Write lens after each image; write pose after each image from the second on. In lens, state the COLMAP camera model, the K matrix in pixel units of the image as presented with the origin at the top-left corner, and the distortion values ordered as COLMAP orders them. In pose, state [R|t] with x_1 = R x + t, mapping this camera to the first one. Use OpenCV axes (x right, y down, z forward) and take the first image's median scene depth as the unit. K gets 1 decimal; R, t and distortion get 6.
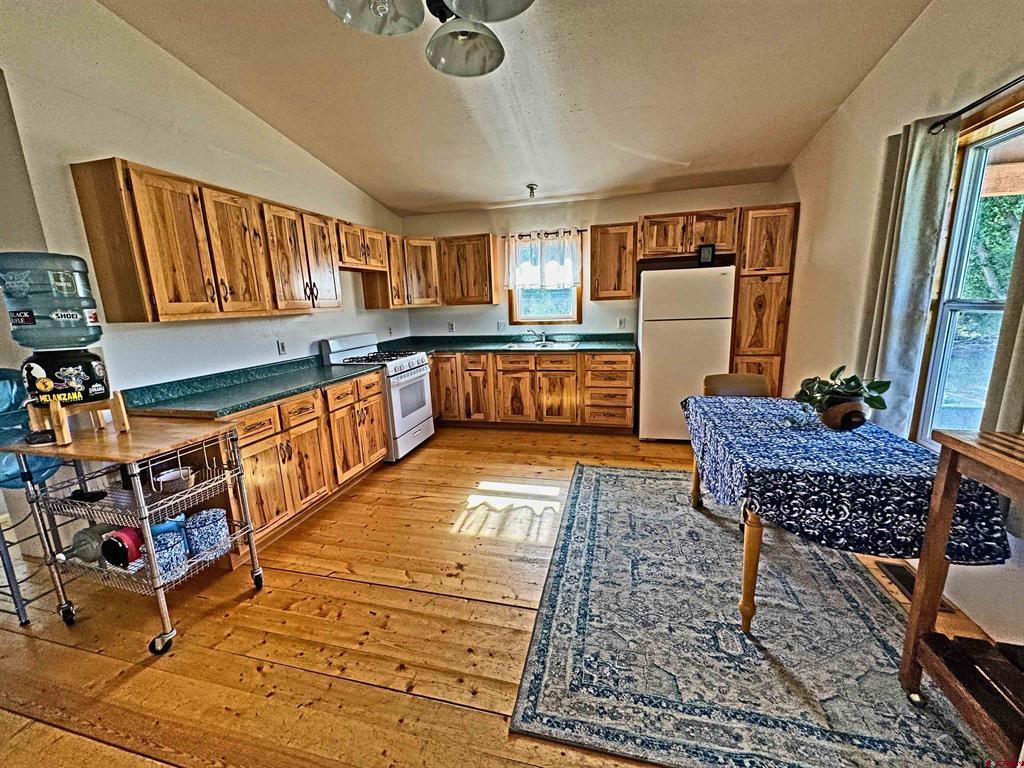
lens RADIAL K [[403.9, 0, 506.5], [0, 403.9, 380.1], [0, 0, 1]] dist [-0.008378, -0.000110]
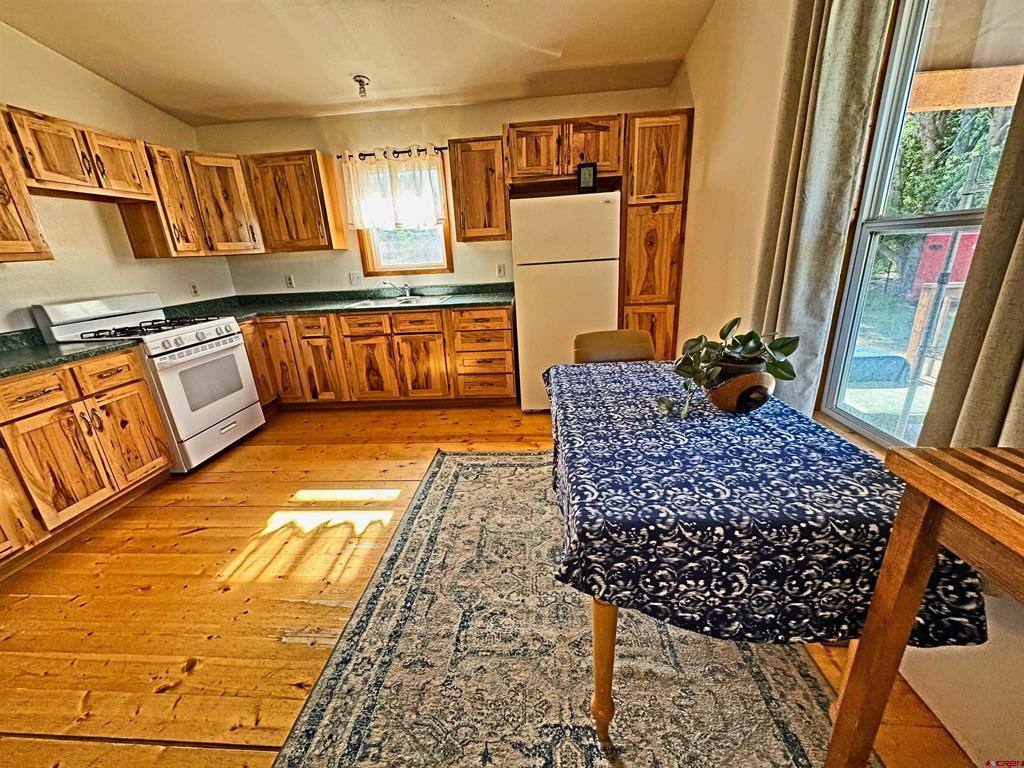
lens RADIAL K [[403.9, 0, 508.6], [0, 403.9, 383.4], [0, 0, 1]] dist [-0.008378, -0.000110]
pose [[0.982090, -0.071241, 0.174427, 0.185111], [0.050874, 0.991641, 0.118574, -0.013111], [-0.181416, -0.107577, 0.977505, 0.220946]]
